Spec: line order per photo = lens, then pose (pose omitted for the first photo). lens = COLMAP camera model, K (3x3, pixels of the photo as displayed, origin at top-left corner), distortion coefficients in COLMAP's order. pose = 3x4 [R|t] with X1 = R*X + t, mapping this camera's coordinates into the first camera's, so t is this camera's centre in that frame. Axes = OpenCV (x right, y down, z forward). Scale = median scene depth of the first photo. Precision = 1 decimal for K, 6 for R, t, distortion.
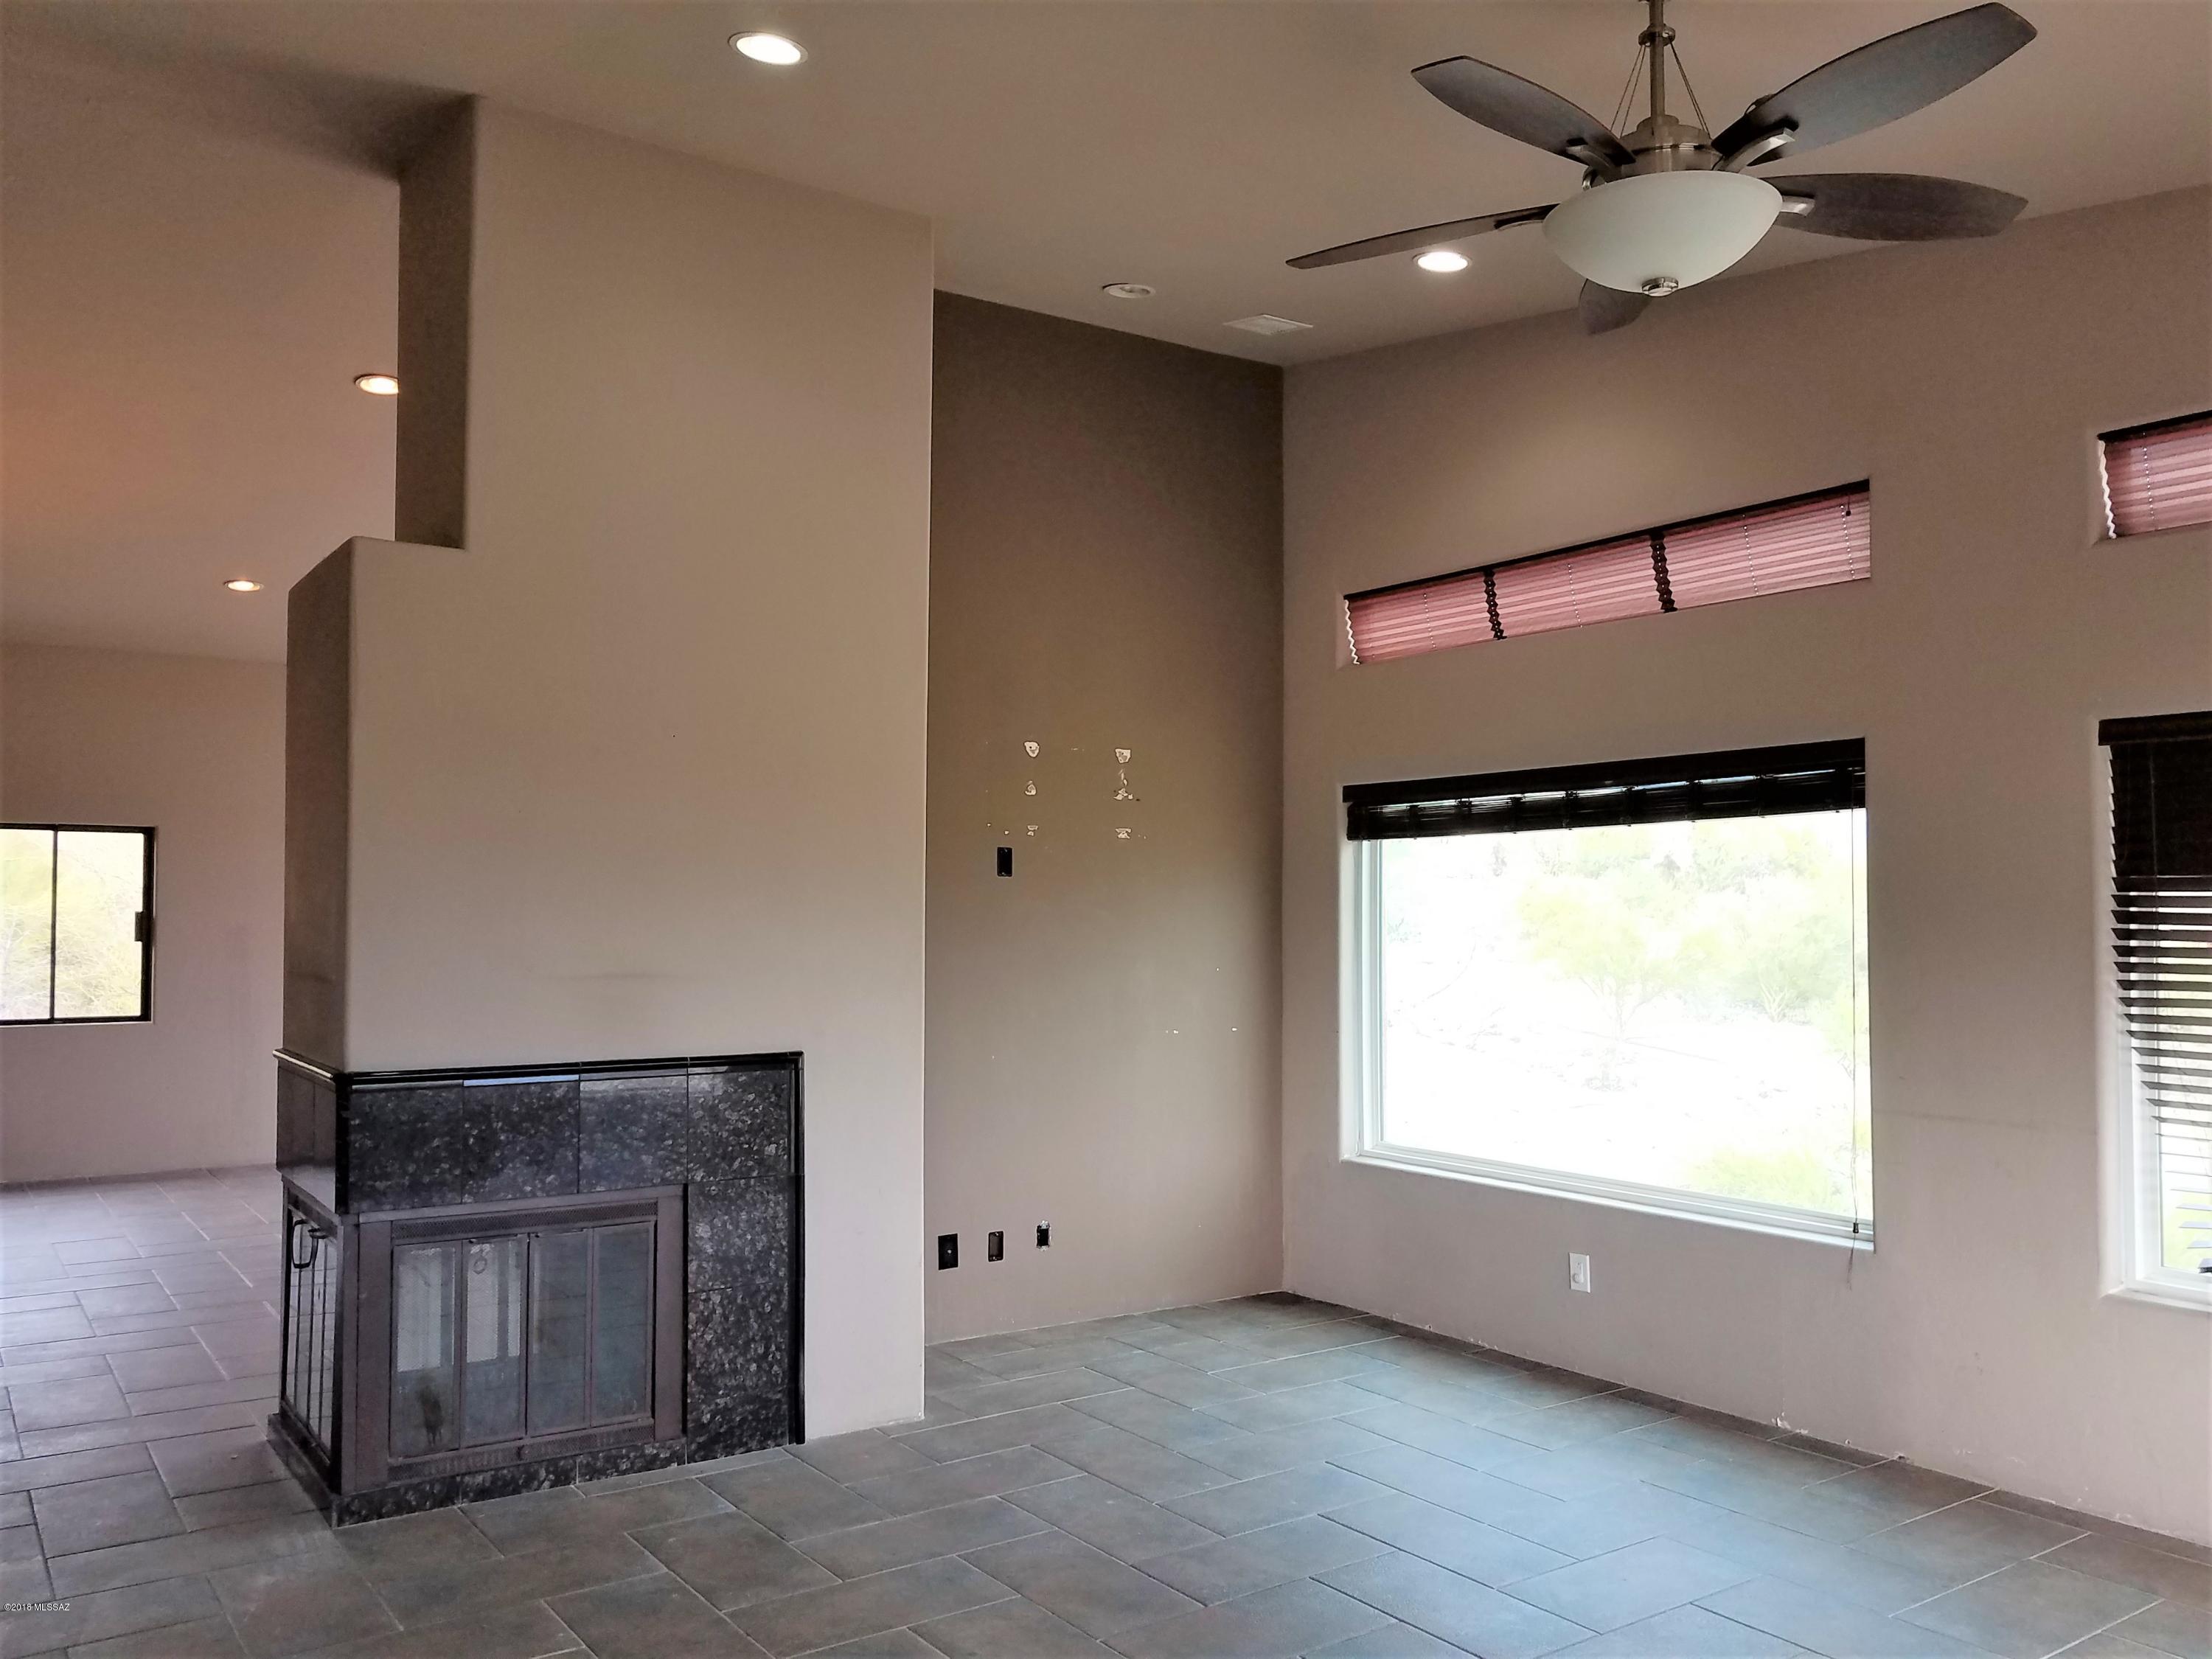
lens RADIAL K [[1708.2, 0, 1102.1], [0, 1708.2, 844.7], [0, 0, 1]] dist [0.039670, -0.049376]
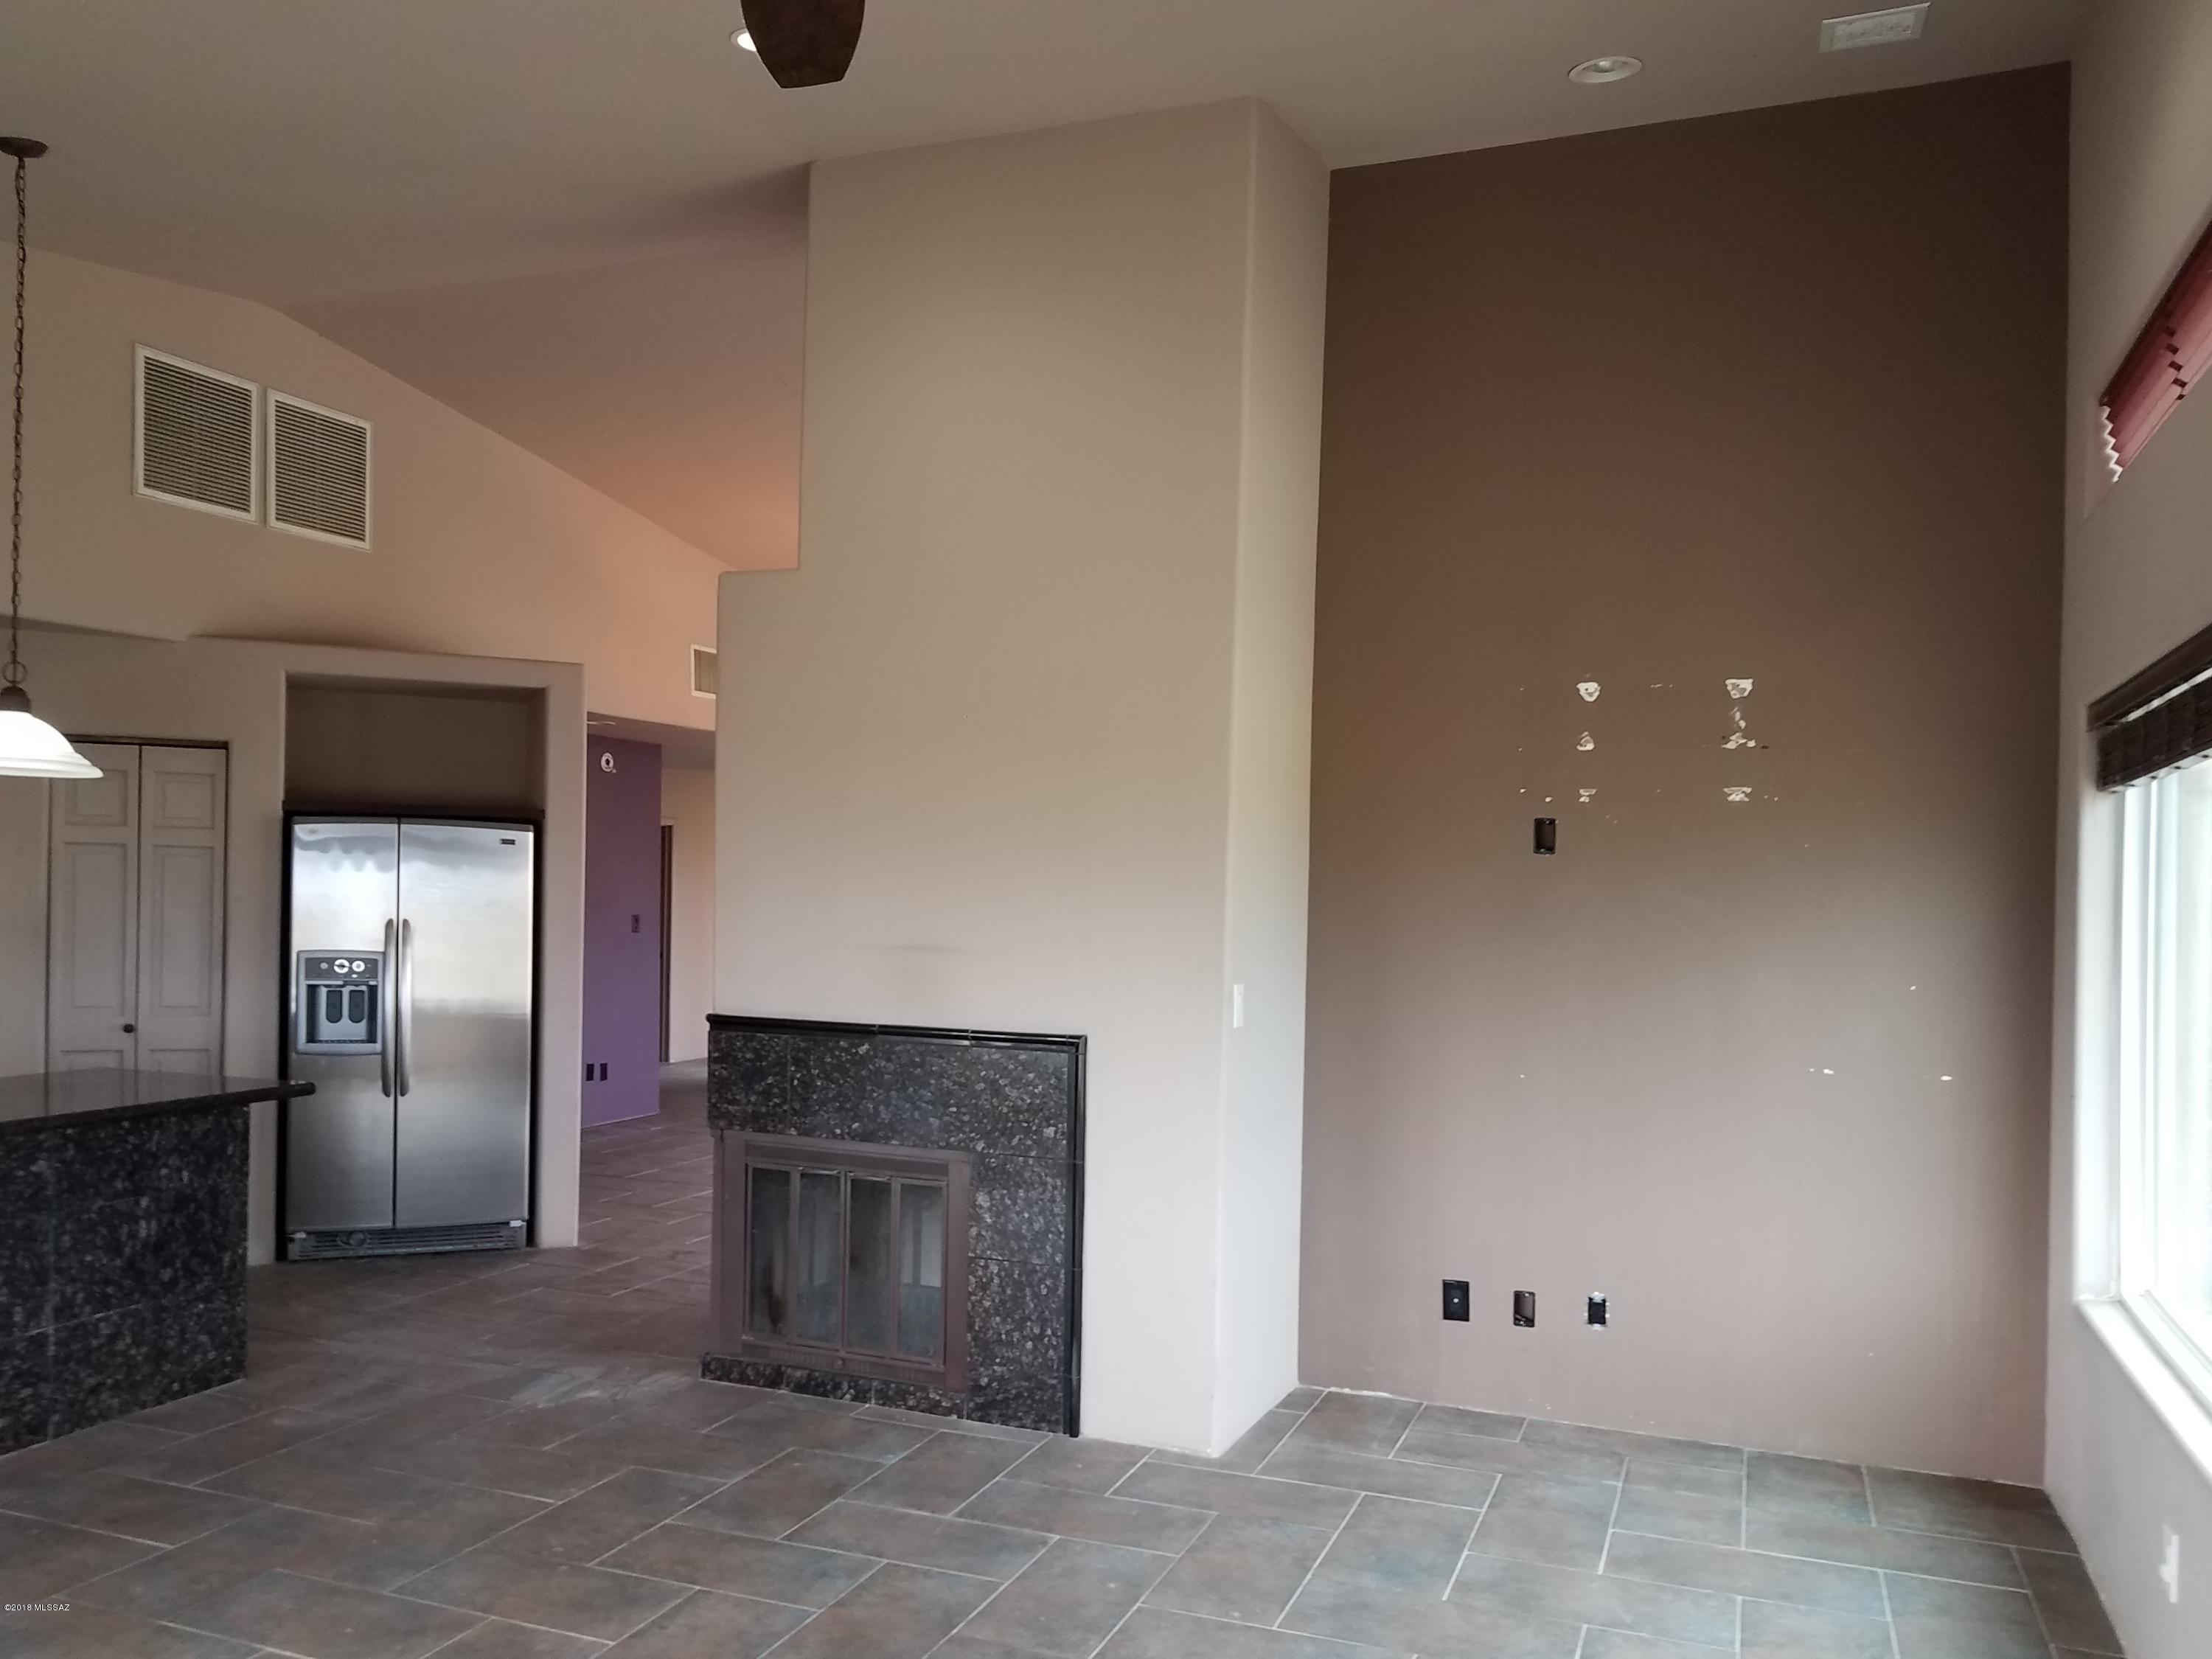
lens RADIAL K [[1708.2, 0, 1071.9], [0, 1708.2, 911.9], [0, 0, 1]] dist [0.039670, -0.049376]
pose [[0.548837, 0.019457, -0.835703, 0.642144], [0.014138, 0.999370, 0.032553, 0.020958], [0.835810, -0.029681, 0.548216, 0.487655]]
